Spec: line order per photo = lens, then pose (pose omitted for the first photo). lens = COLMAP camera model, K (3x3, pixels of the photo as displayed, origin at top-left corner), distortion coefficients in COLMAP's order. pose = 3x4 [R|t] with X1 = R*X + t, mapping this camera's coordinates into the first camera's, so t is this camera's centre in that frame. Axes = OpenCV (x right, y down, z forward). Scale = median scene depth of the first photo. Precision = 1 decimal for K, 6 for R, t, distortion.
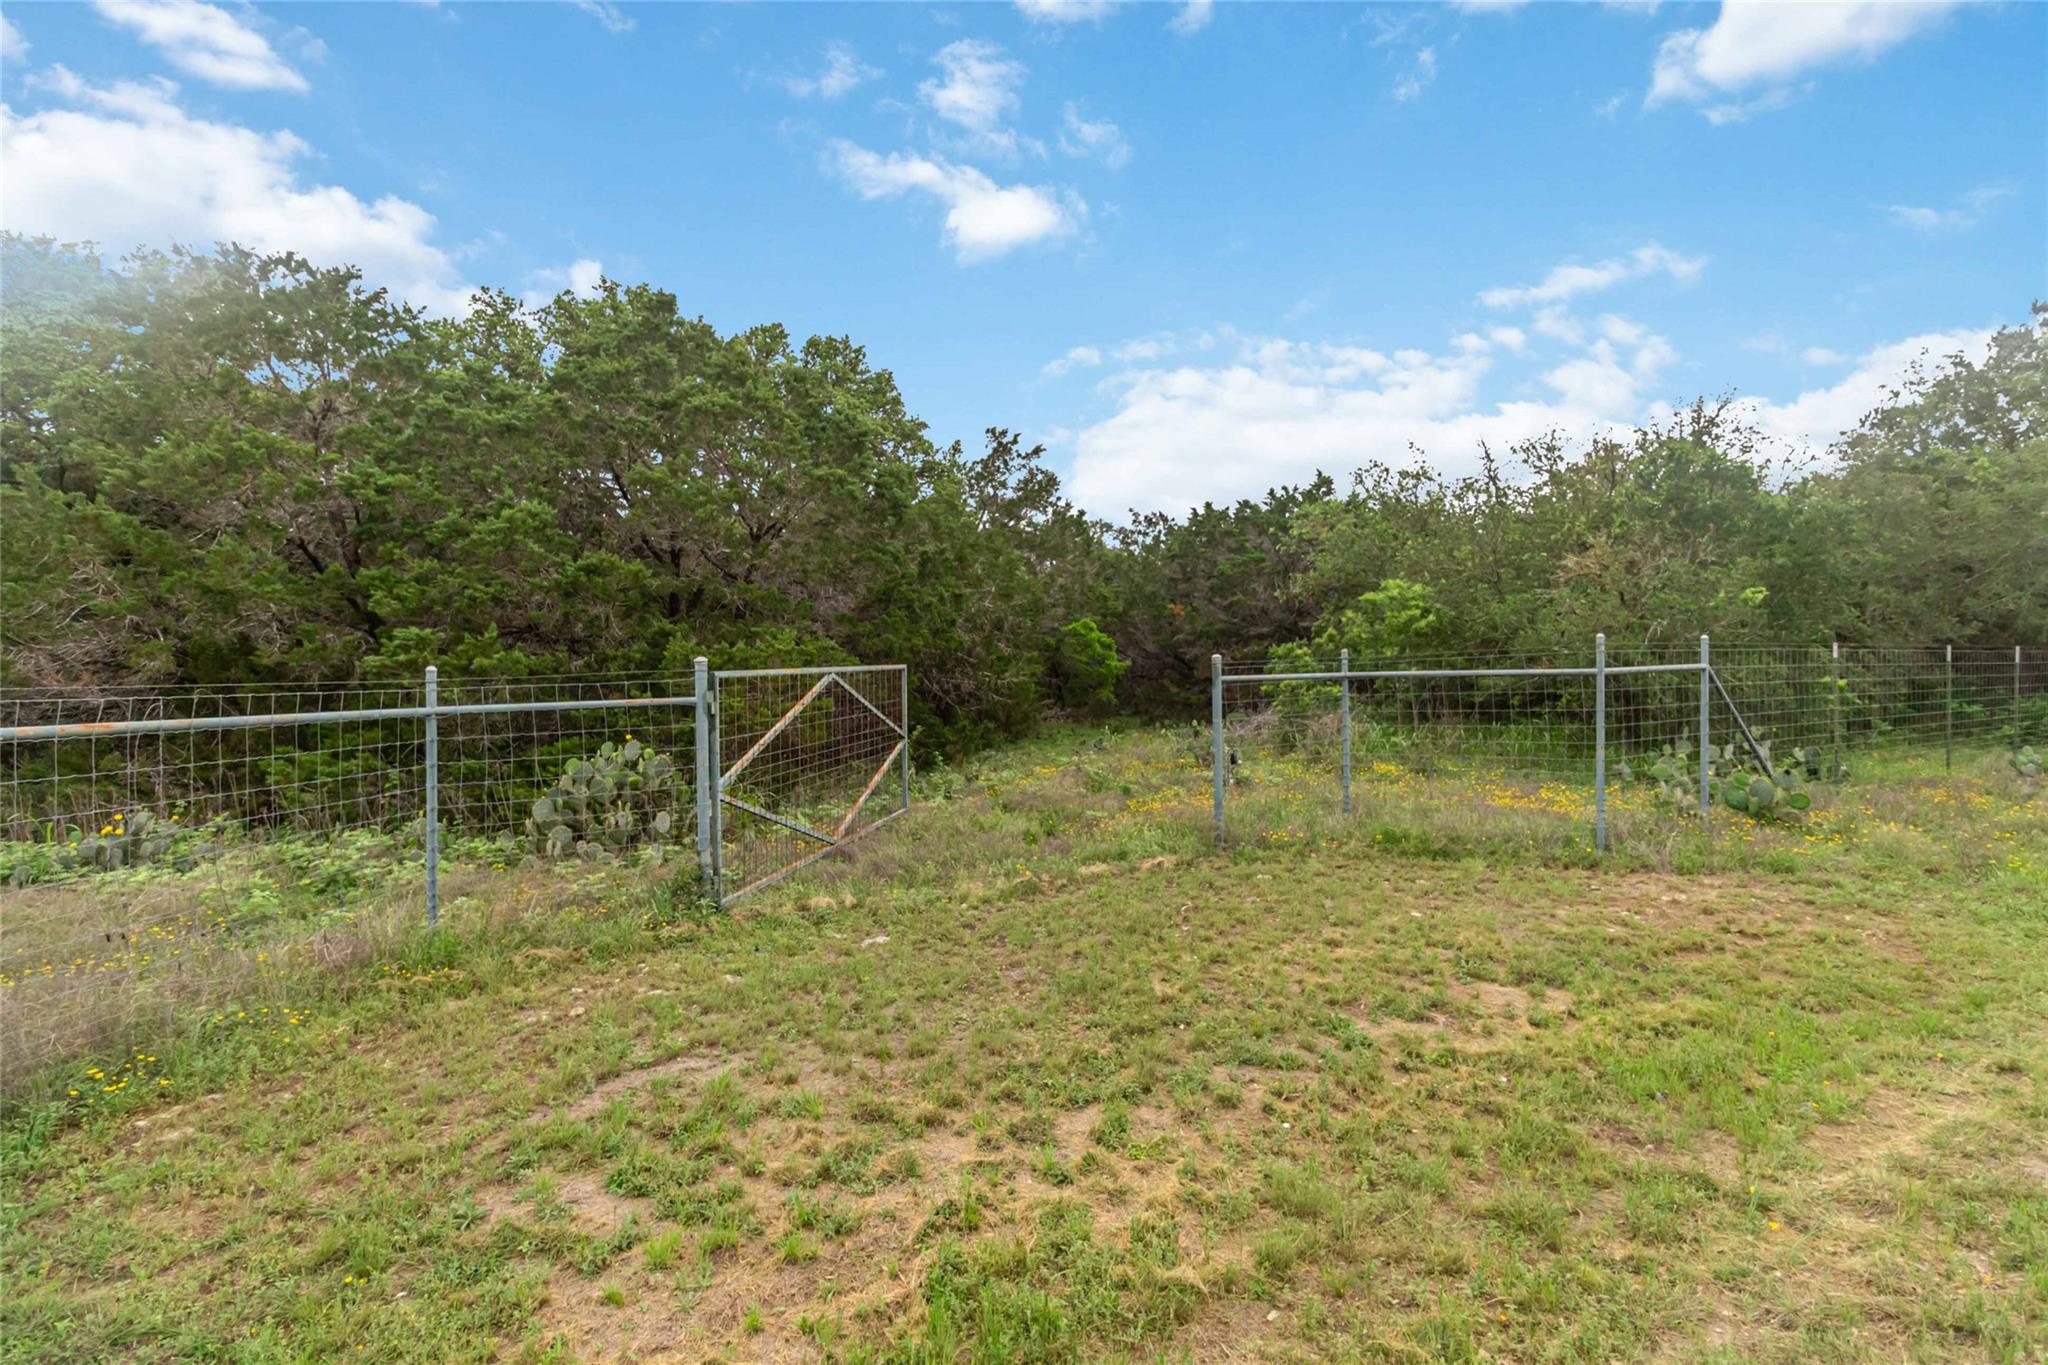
lens RADIAL K [[581.4, 0, 1024.0], [0, 581.4, 682.5], [0, 0, 1]] dist [-0.000157, -0.000025]
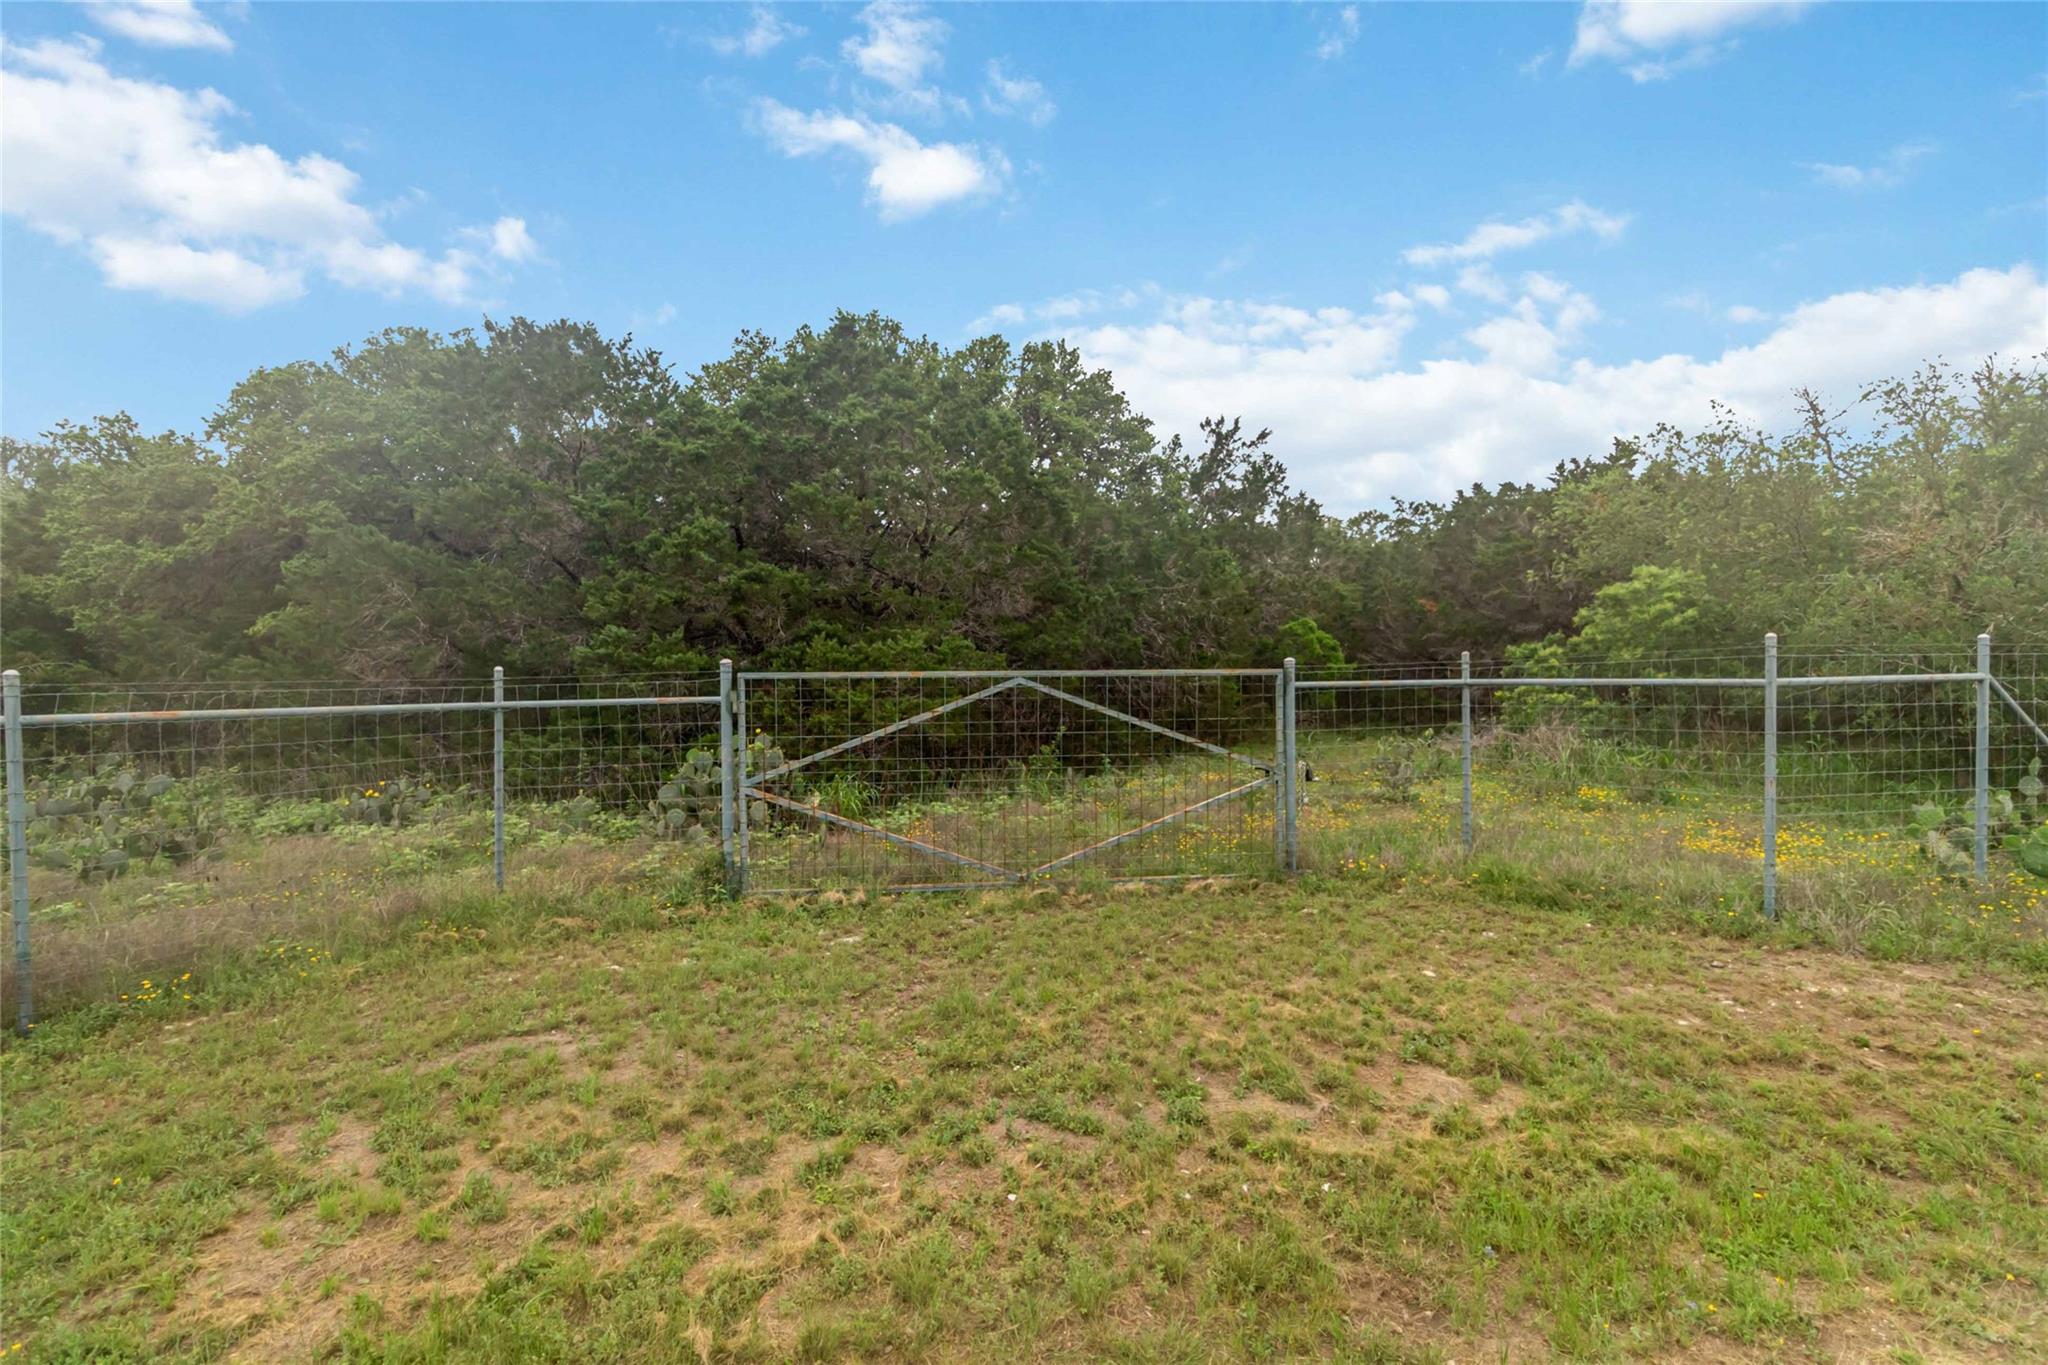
lens RADIAL K [[594.5, 0, 1024.0], [0, 594.5, 682.5], [0, 0, 1]] dist [0.000254, 0.000052]
pose [[0.979465, 0.012361, -0.201237, 0.285717], [-0.012749, 0.999919, -0.000628, -0.009715], [0.201213, 0.003181, 0.979542, 0.050250]]
